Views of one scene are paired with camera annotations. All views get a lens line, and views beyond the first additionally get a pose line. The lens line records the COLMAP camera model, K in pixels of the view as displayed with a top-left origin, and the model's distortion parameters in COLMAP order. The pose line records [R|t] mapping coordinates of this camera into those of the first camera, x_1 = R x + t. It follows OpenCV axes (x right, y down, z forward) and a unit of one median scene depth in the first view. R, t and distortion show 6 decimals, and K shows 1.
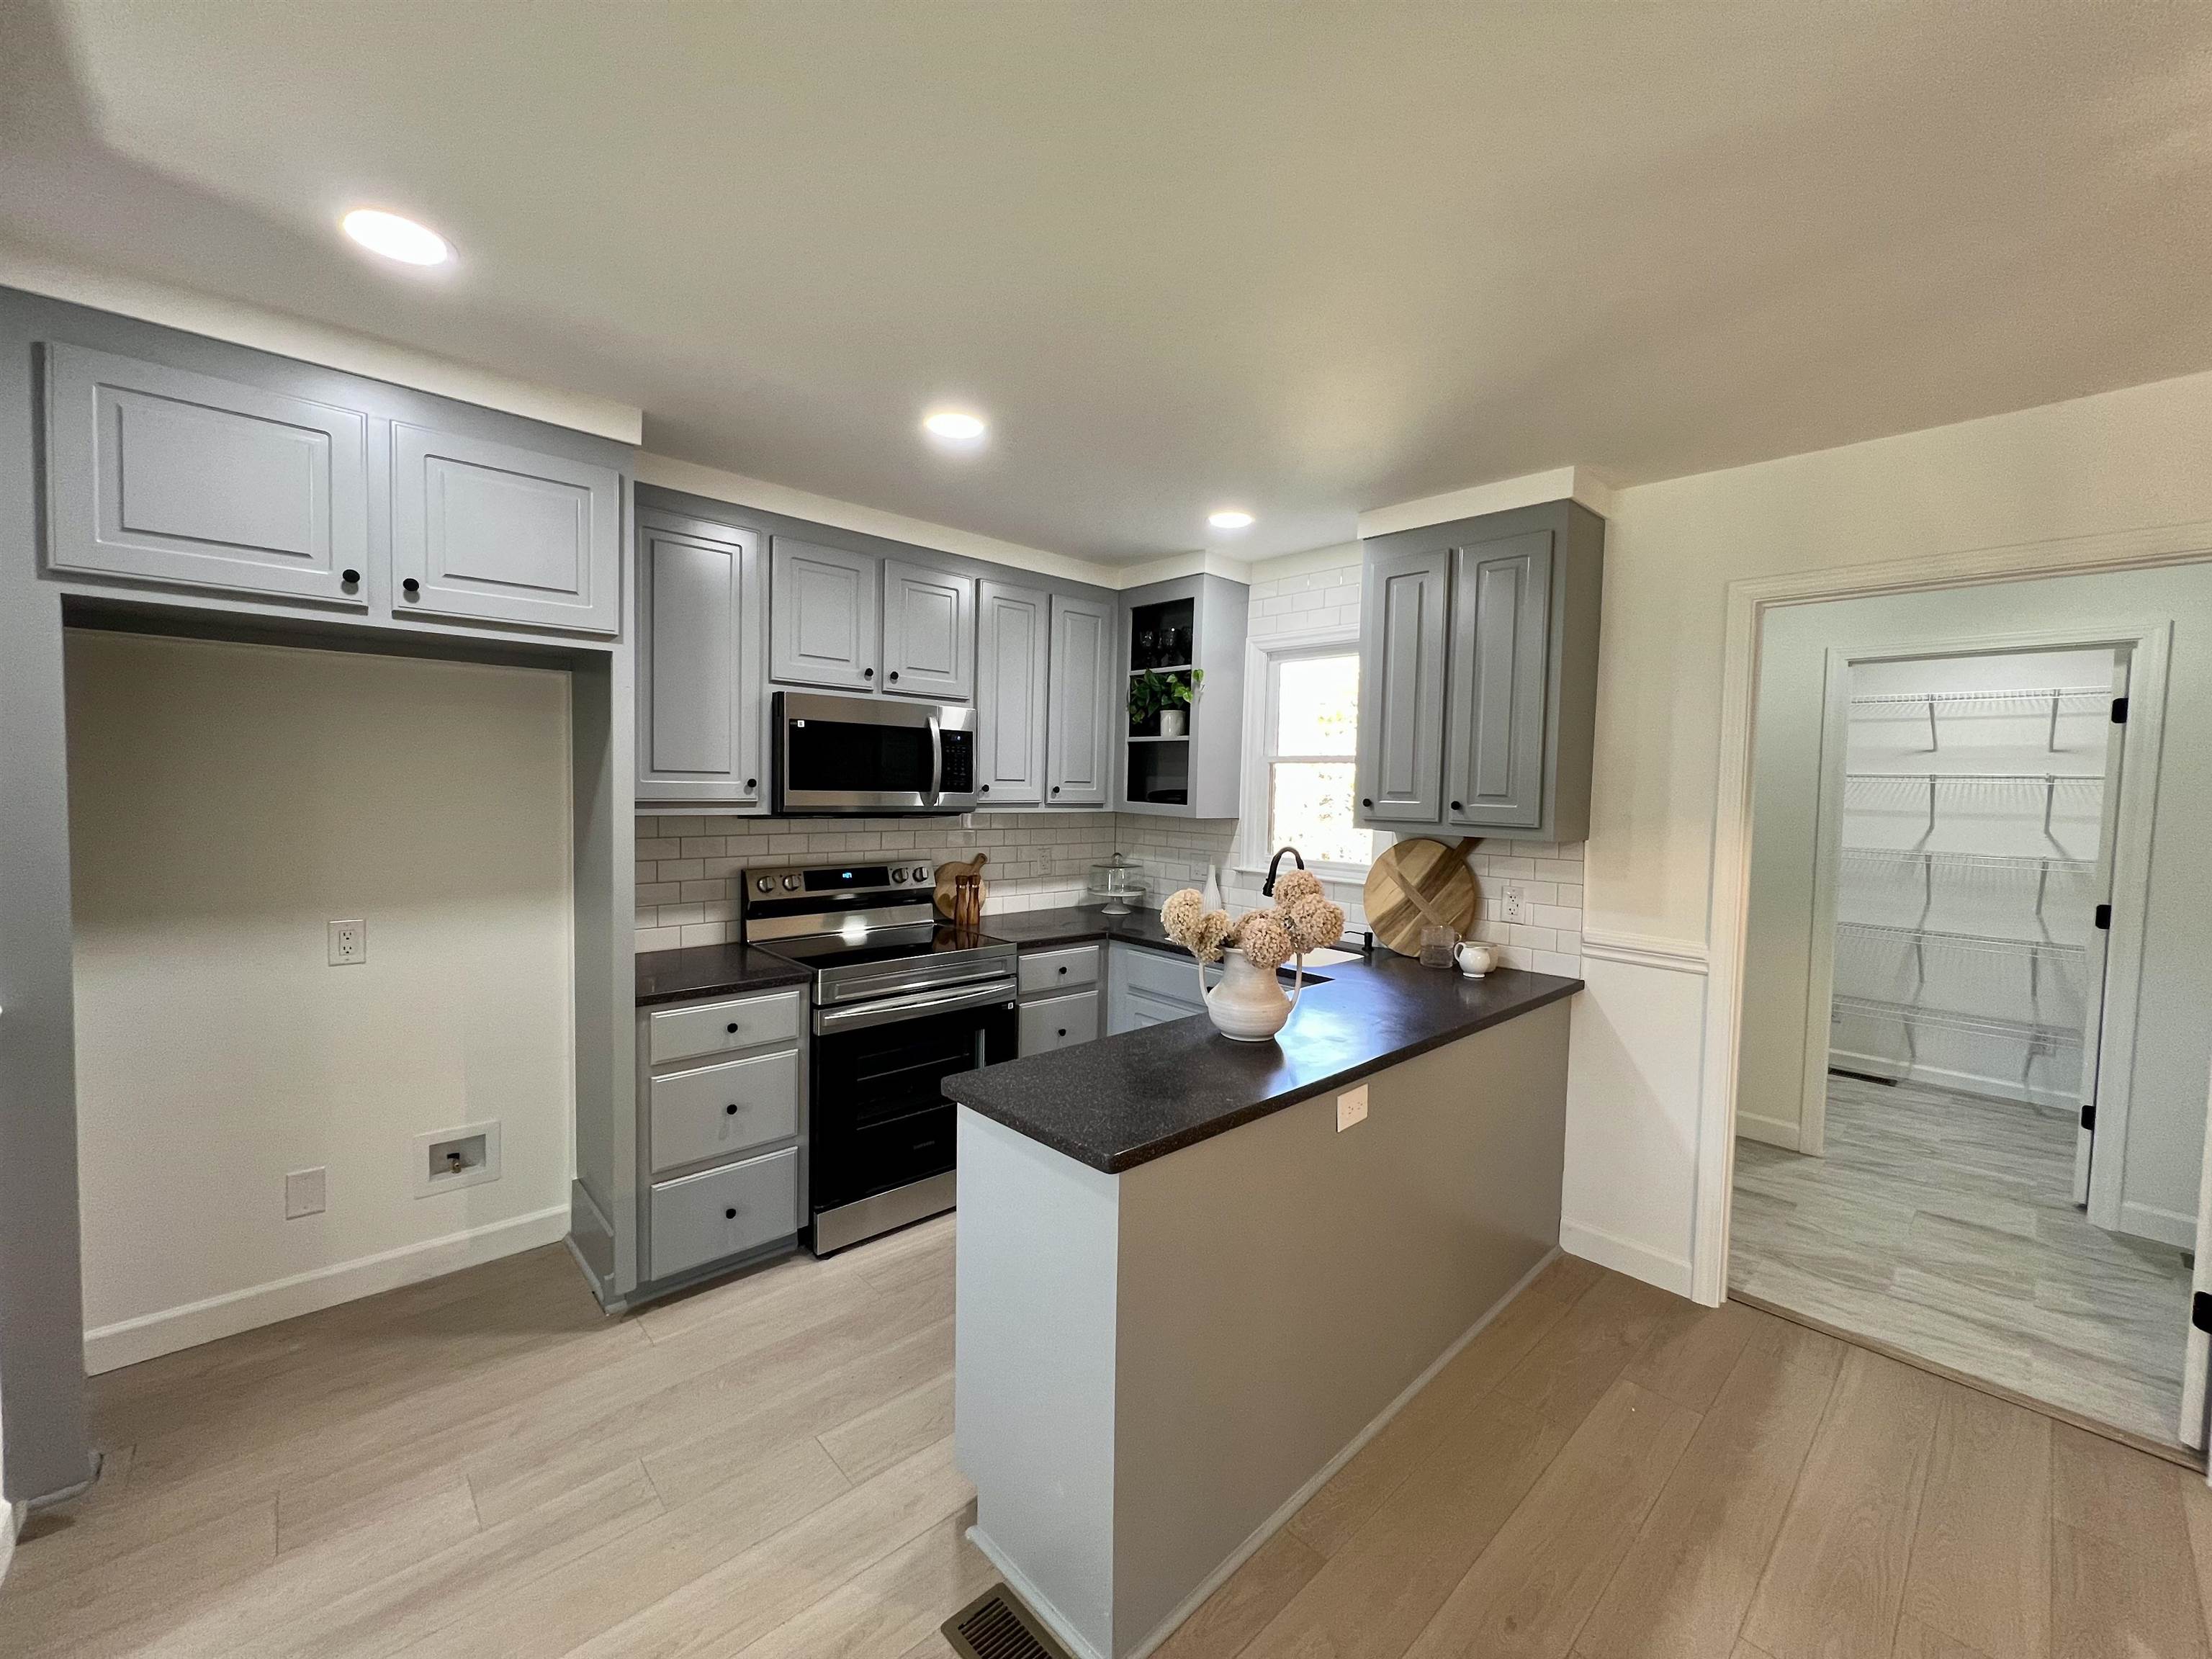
lens RADIAL K [[882.3, 0, 1101.4], [0, 882.3, 821.1], [0, 0, 1]] dist [-0.001560, 0.000267]
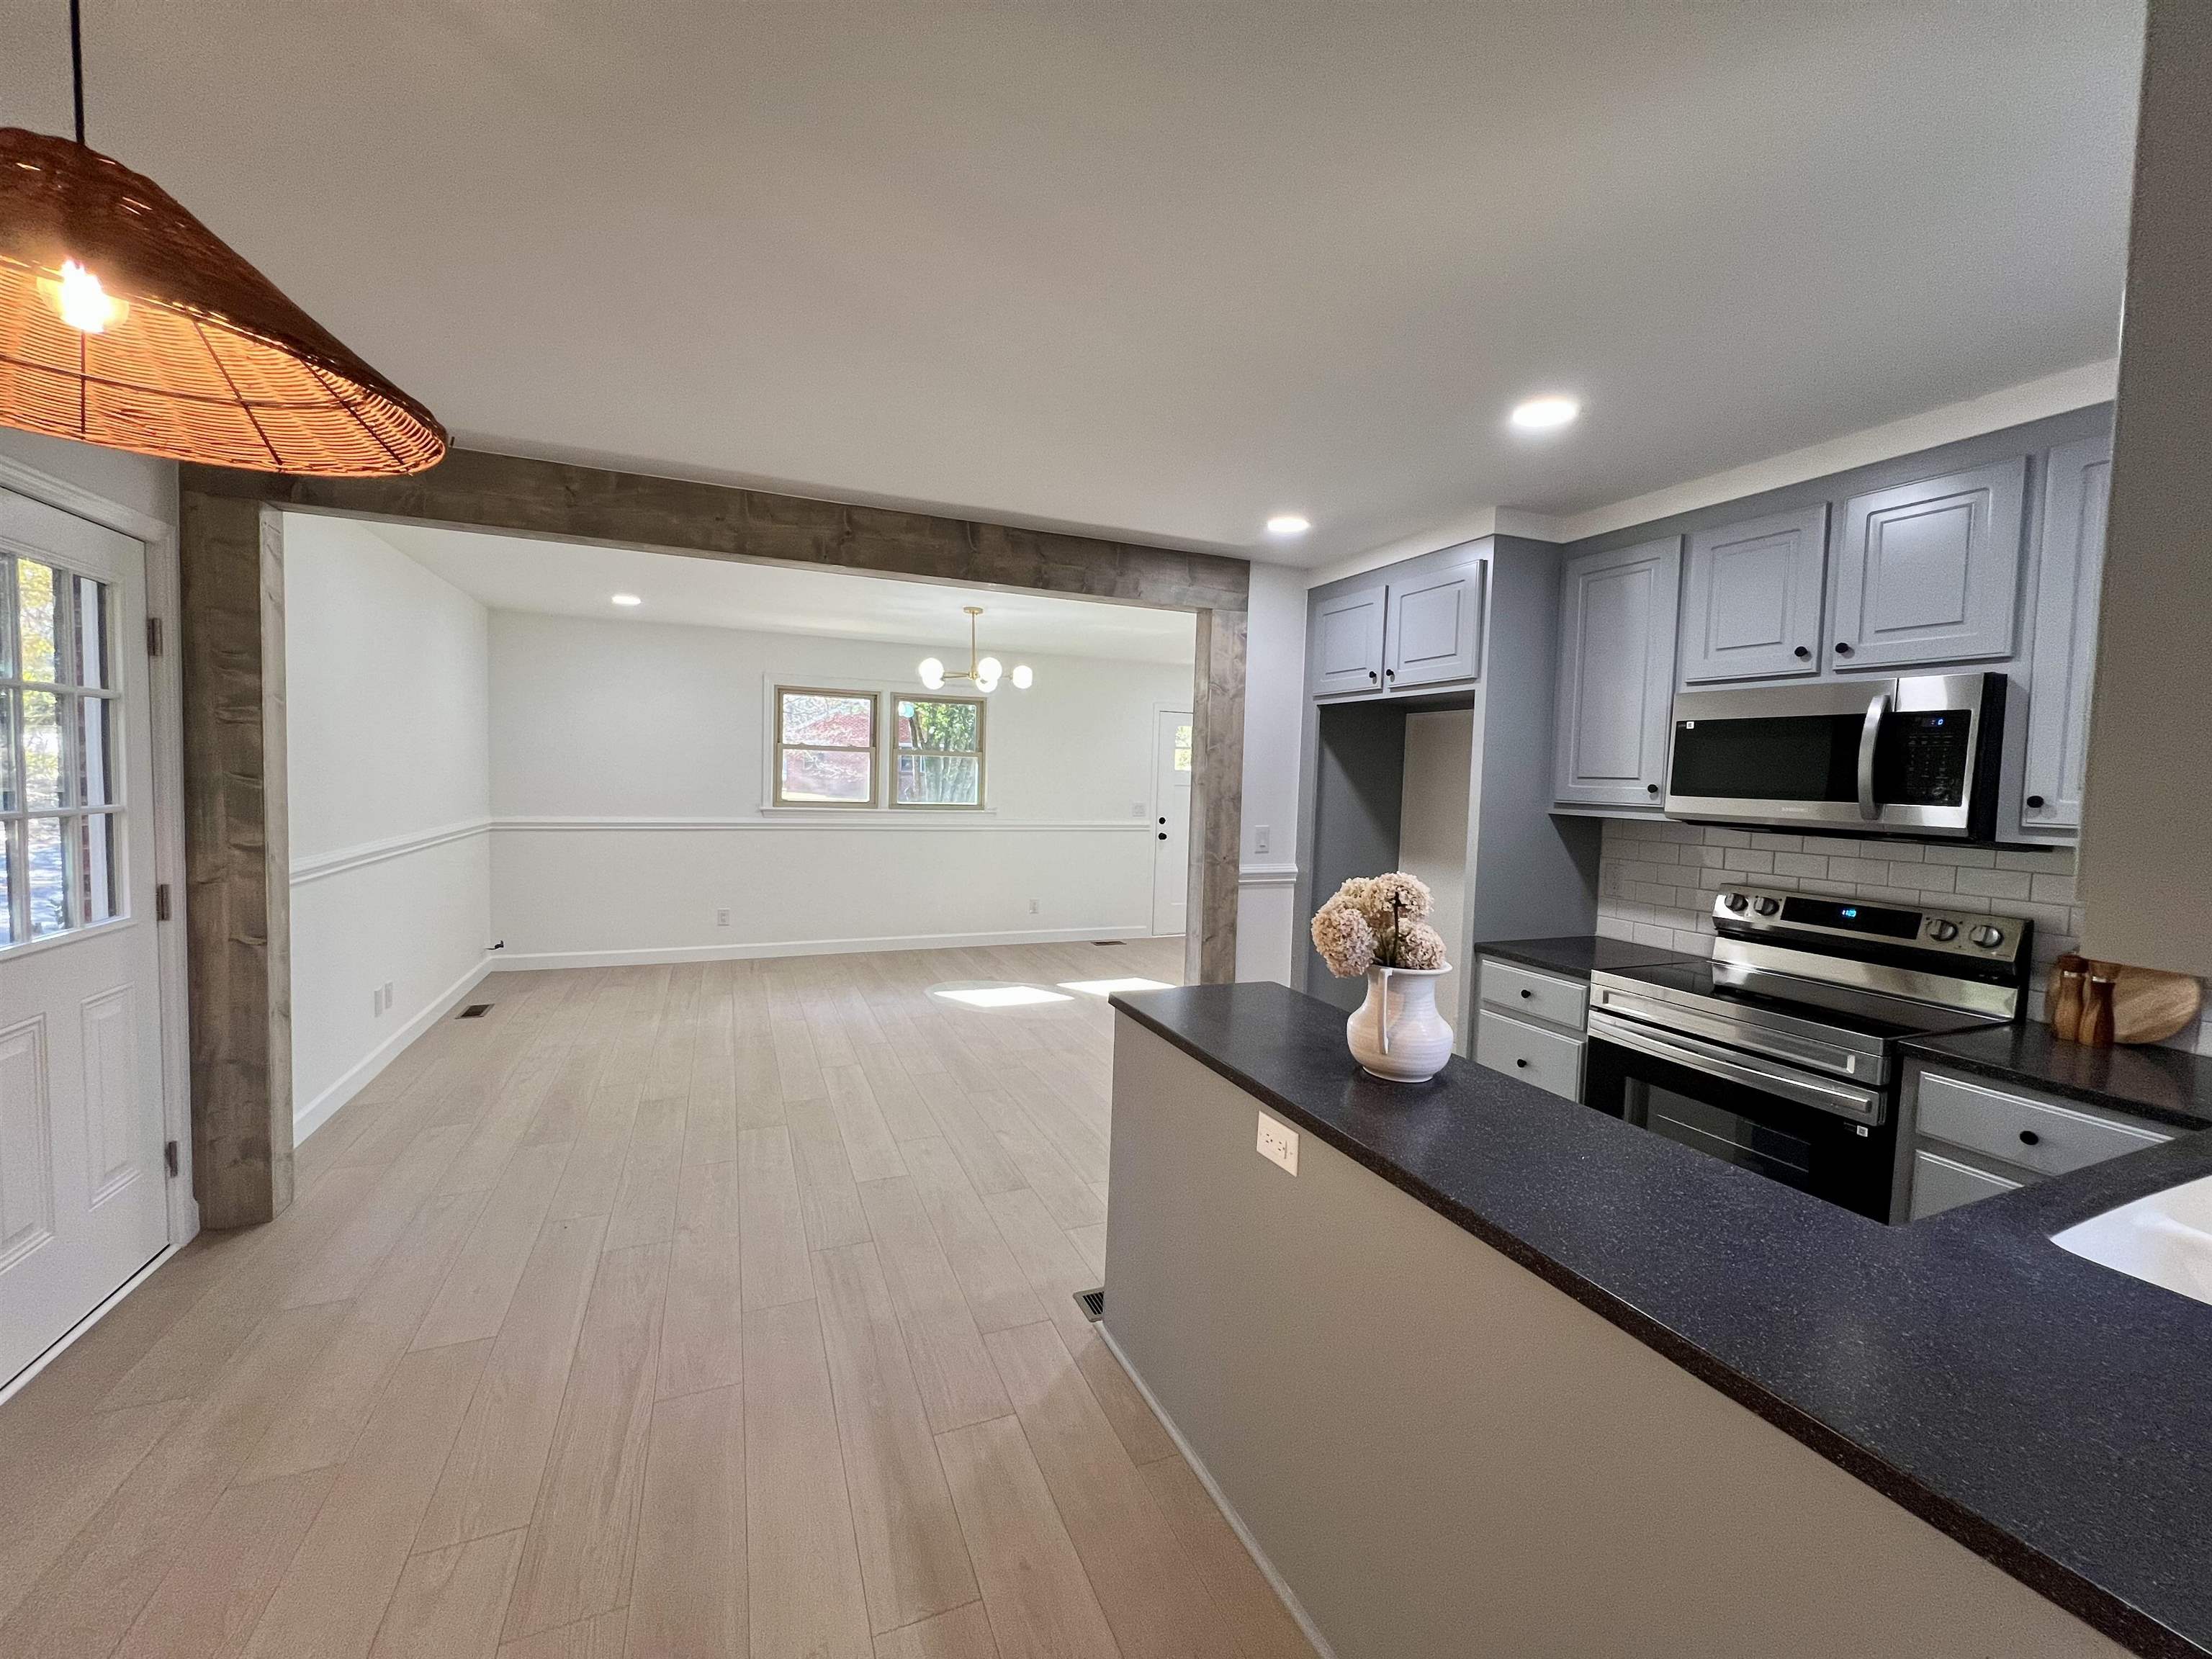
lens RADIAL K [[882.3, 0, 1101.4], [0, 882.3, 821.1], [0, 0, 1]] dist [-0.001560, 0.000267]
pose [[-0.339715, 0.018622, -0.940344, 0.610935], [-0.078320, 0.995771, 0.048014, -0.003976], [0.937262, 0.089959, -0.336821, 0.596817]]
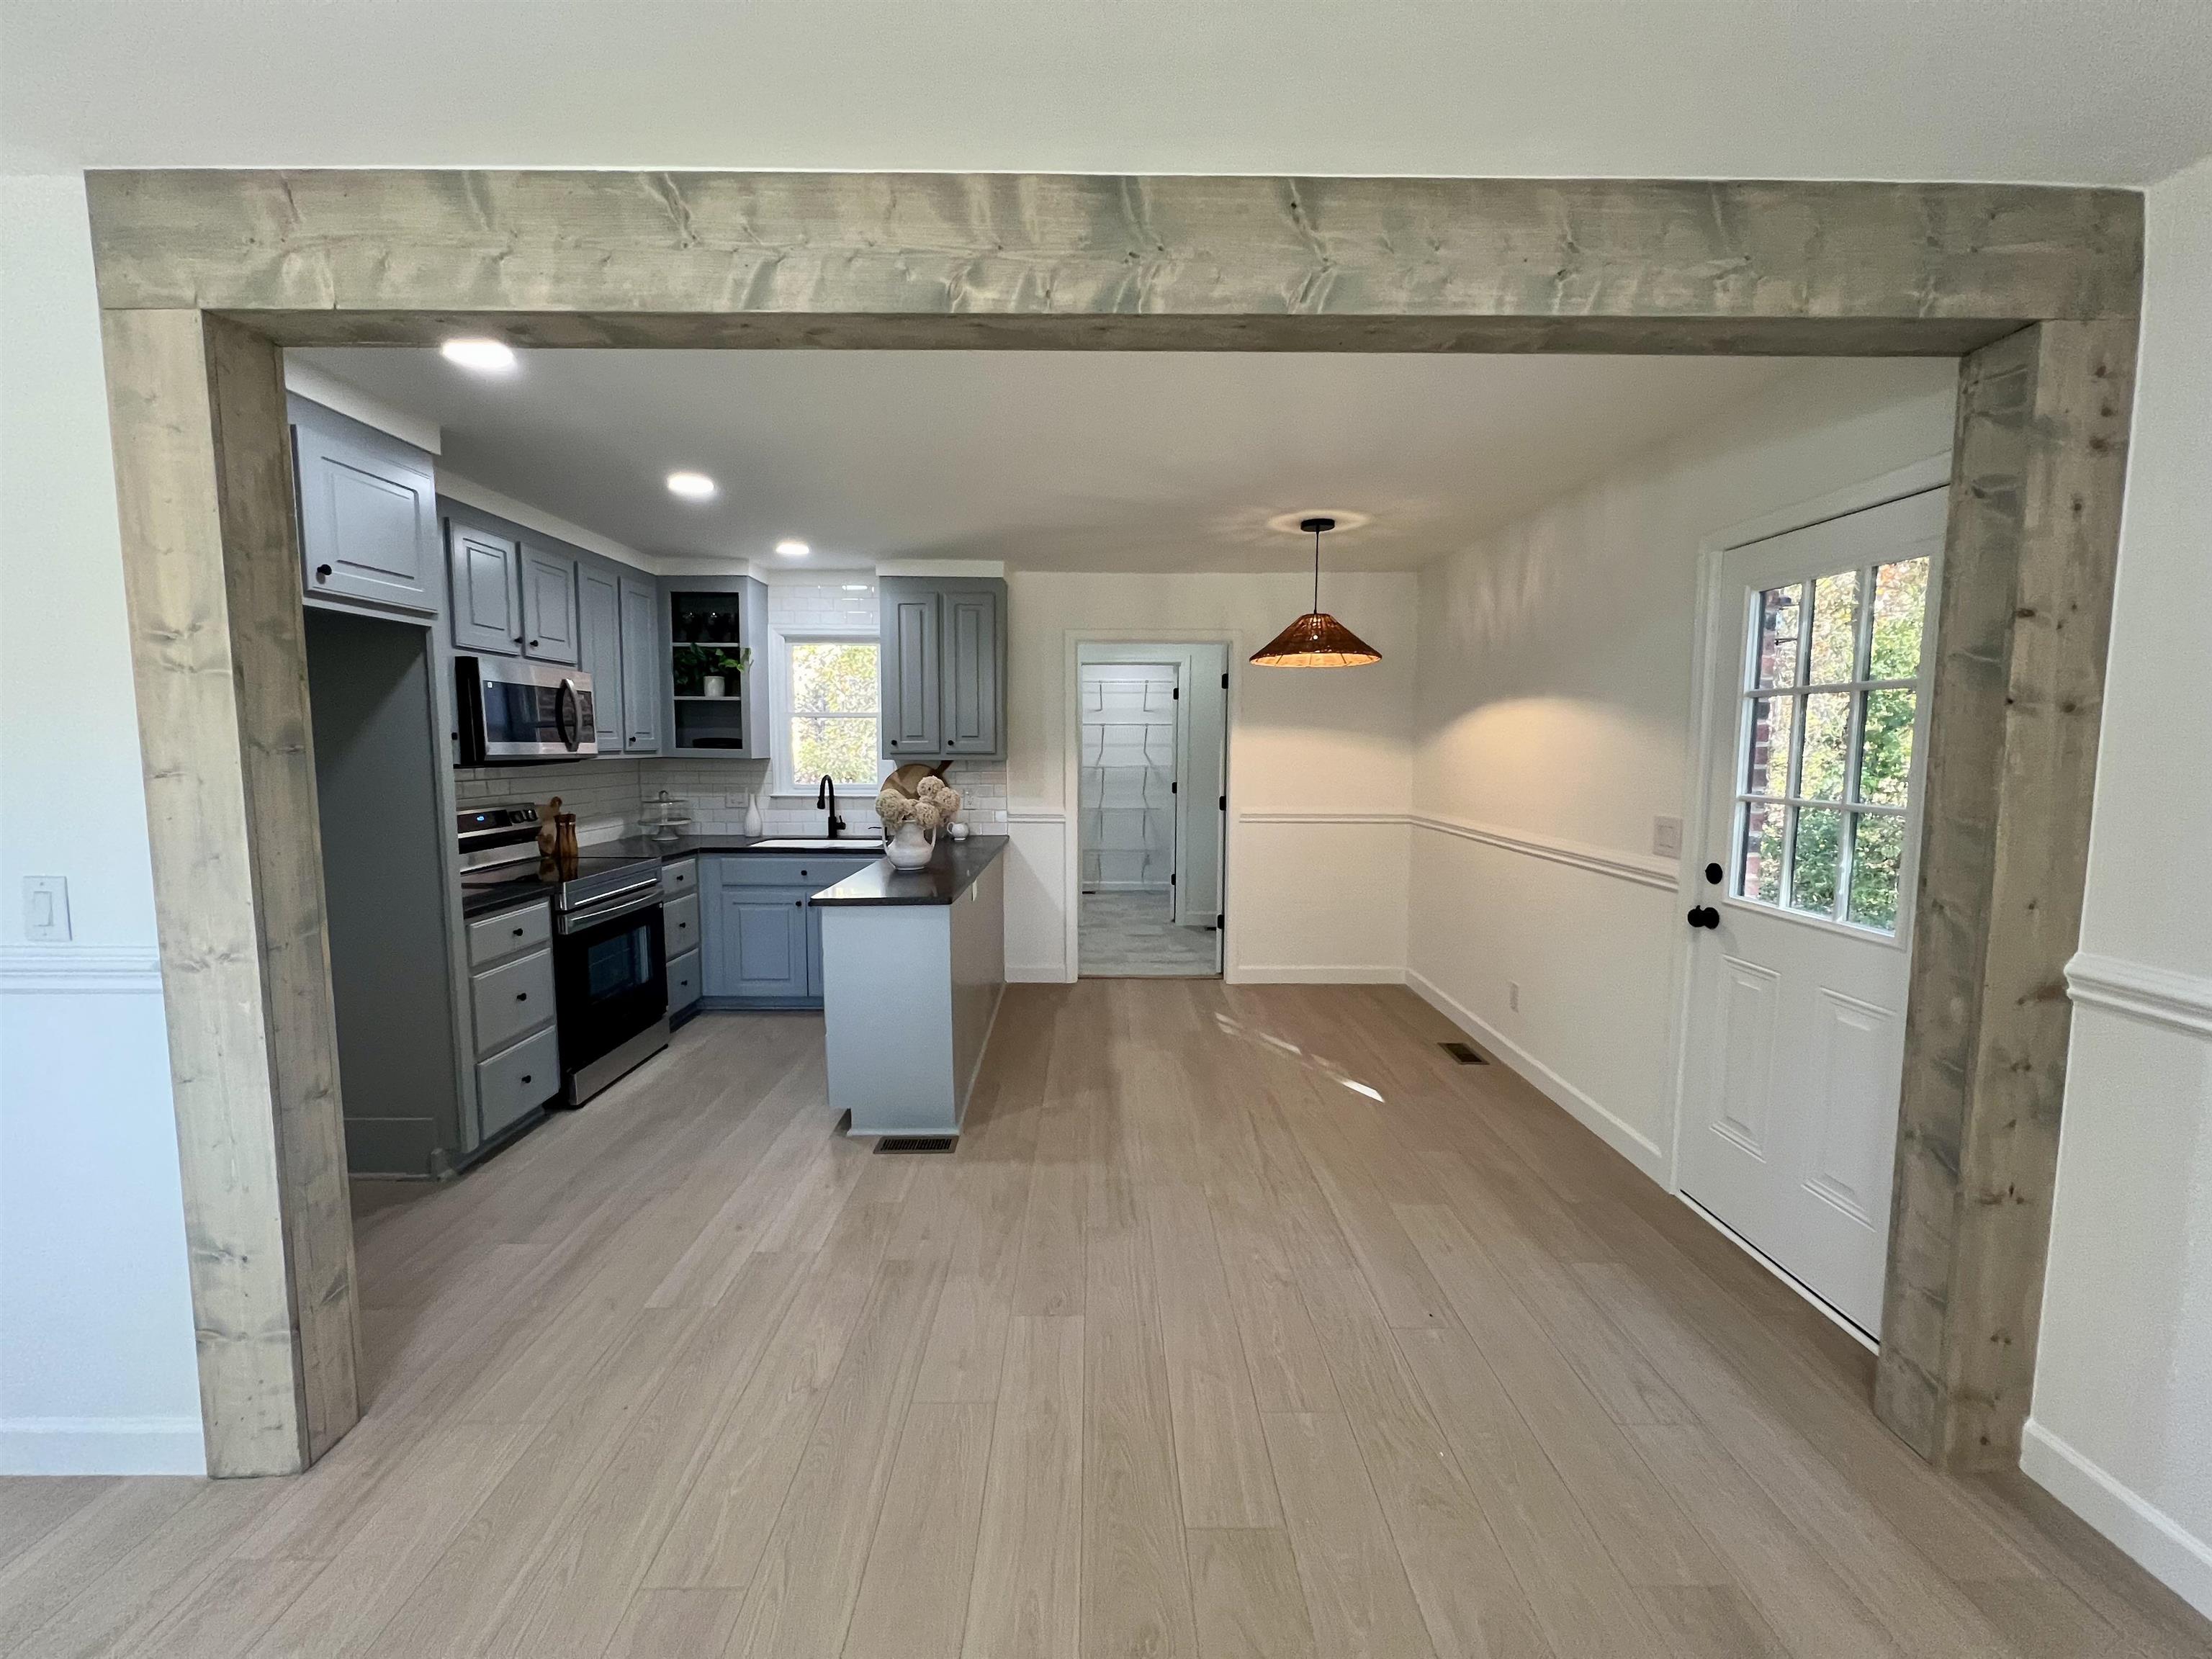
lens RADIAL K [[882.3, 0, 1101.4], [0, 882.3, 821.1], [0, 0, 1]] dist [-0.001560, 0.000267]
pose [[0.675421, -0.086015, 0.732399, -0.537540], [0.044608, 0.996121, 0.075850, 0.013881], [-0.736082, -0.018560, 0.676638, -0.316928]]
